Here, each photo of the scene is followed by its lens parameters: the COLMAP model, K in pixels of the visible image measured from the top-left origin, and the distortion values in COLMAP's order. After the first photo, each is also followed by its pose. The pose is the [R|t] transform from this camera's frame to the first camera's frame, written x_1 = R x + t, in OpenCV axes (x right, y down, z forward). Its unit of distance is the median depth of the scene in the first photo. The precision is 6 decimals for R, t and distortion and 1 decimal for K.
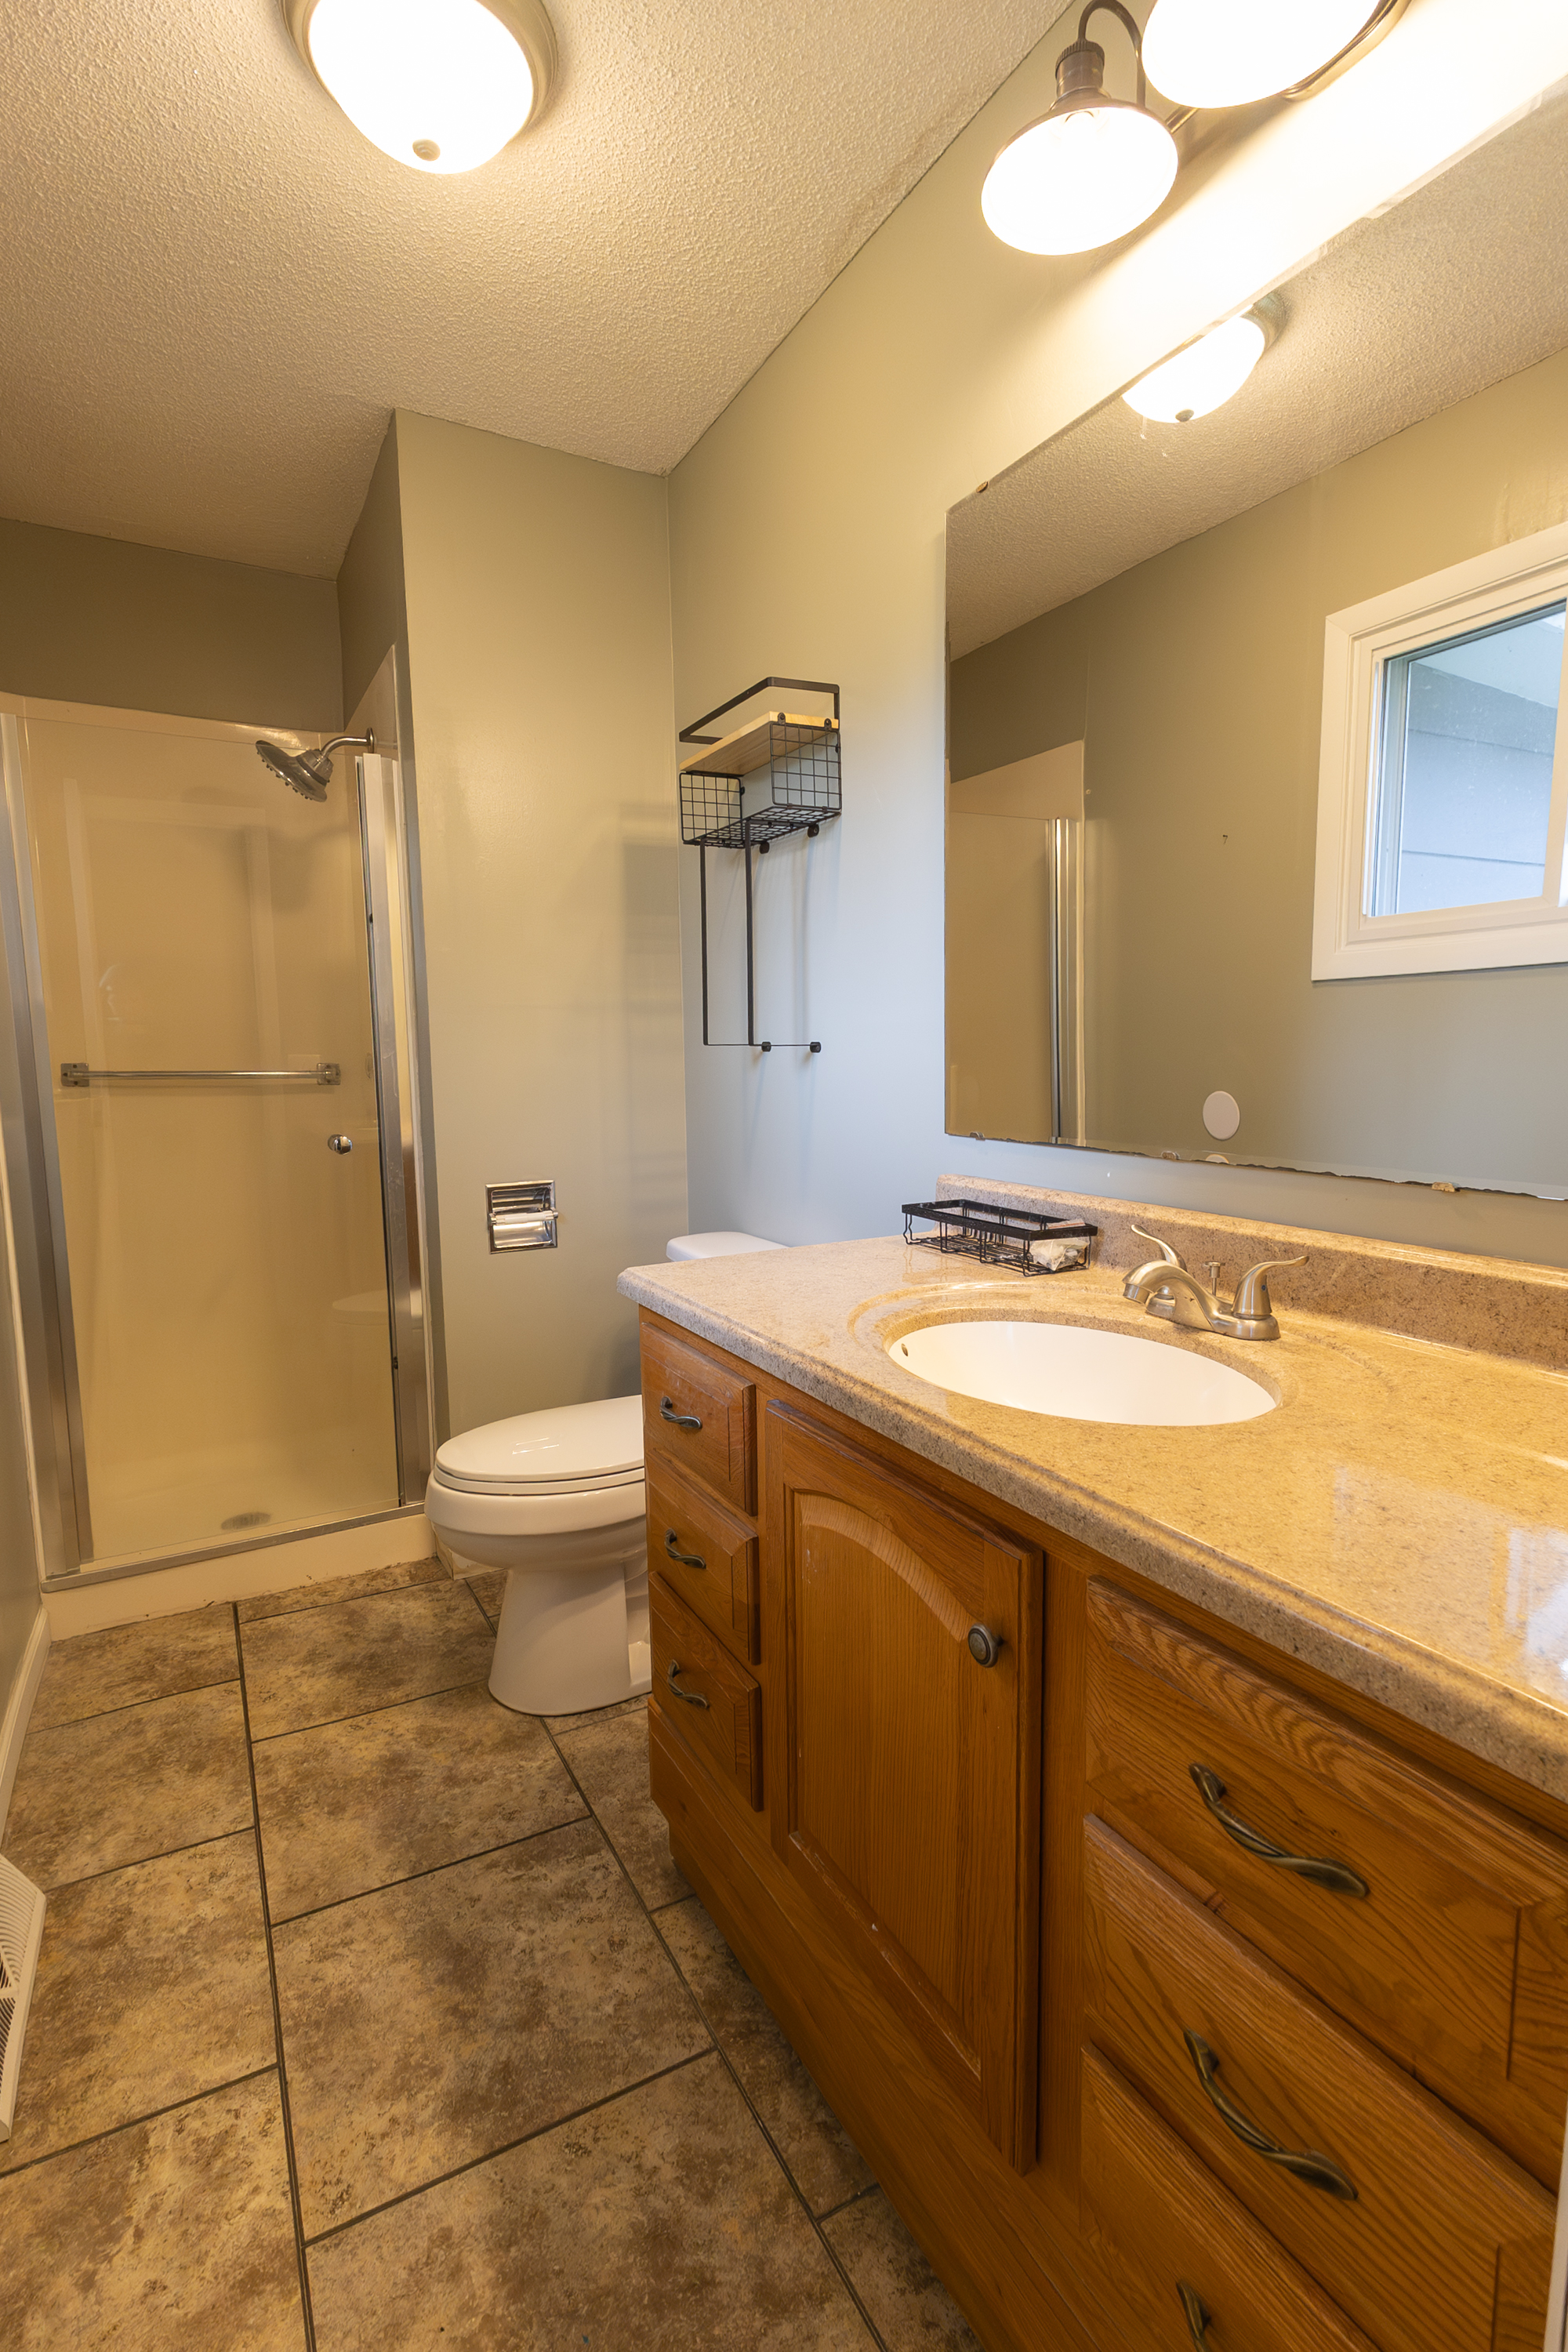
lens RADIAL K [[1089.3, 0, 784.0], [0, 1089.3, 1176.0], [0, 0, 1]] dist [0.019986, -0.003854]
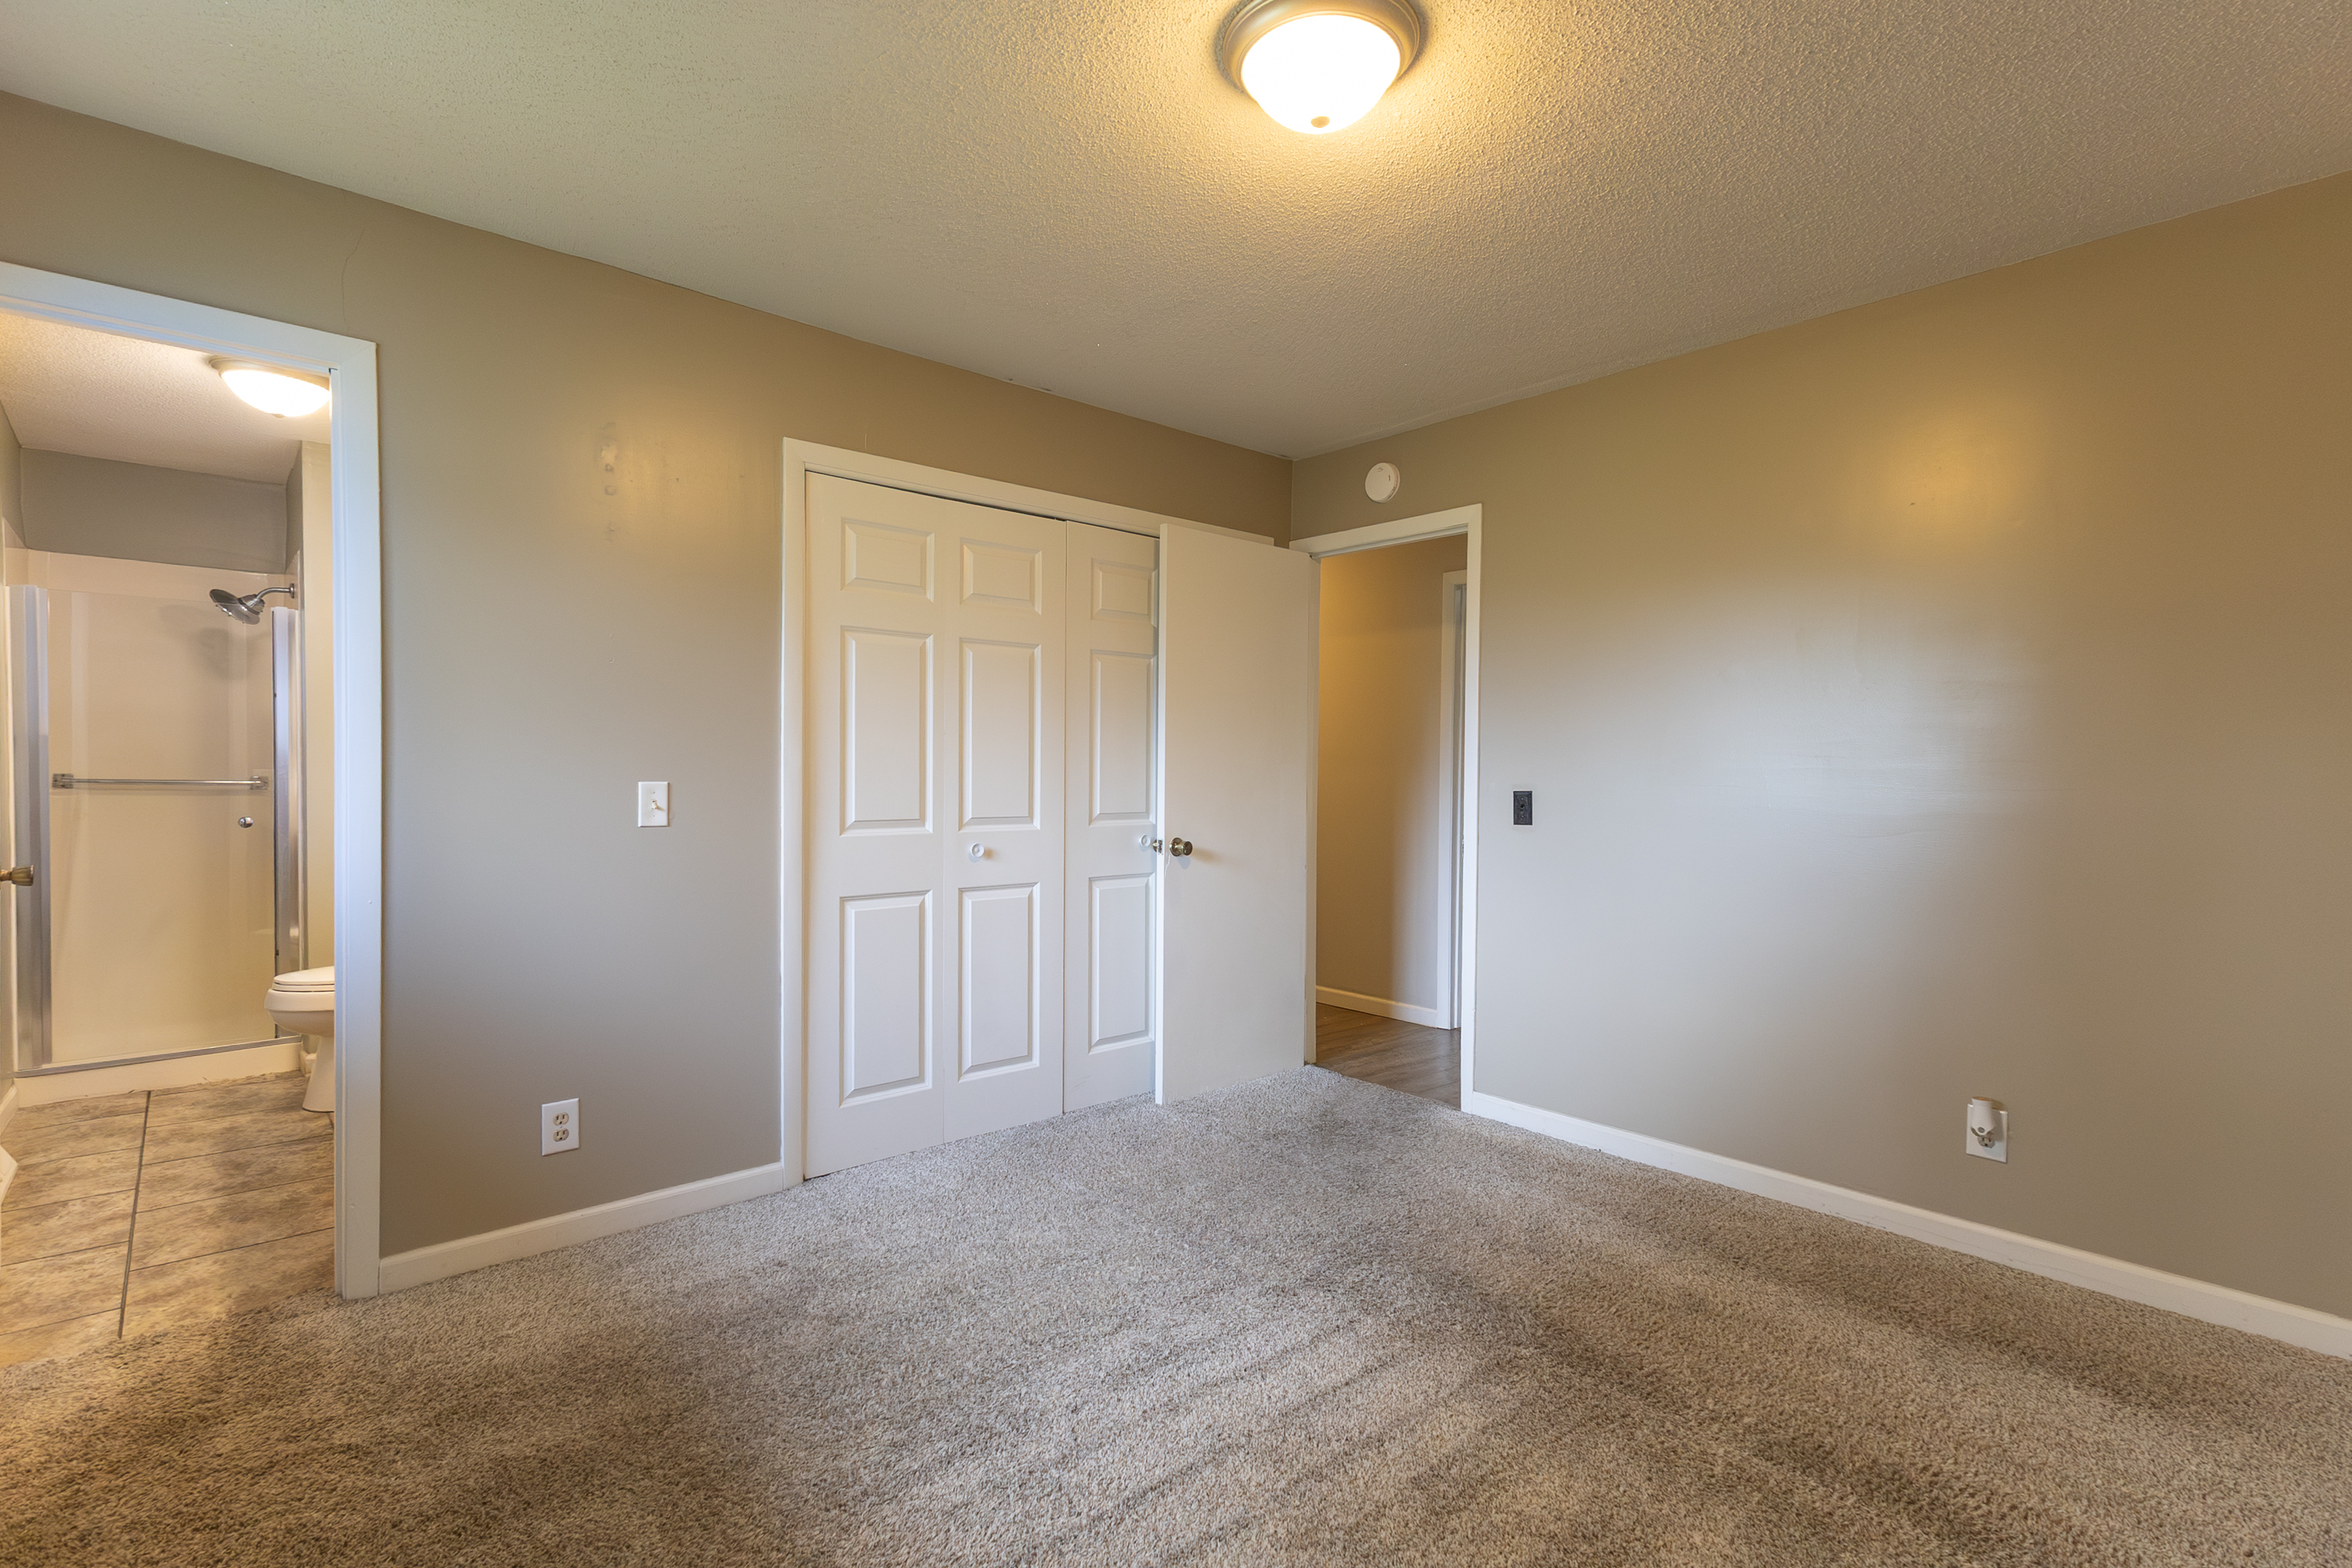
lens RADIAL K [[1089.3, 0, 1176.0], [0, 1089.3, 787.5], [0, 0, 1]] dist [0.019986, -0.003854]
pose [[0.975007, 0.012529, 0.221820, 0.917747], [0.009553, 0.995121, -0.098195, 0.145278], [-0.221968, 0.097860, 0.970131, -1.467626]]
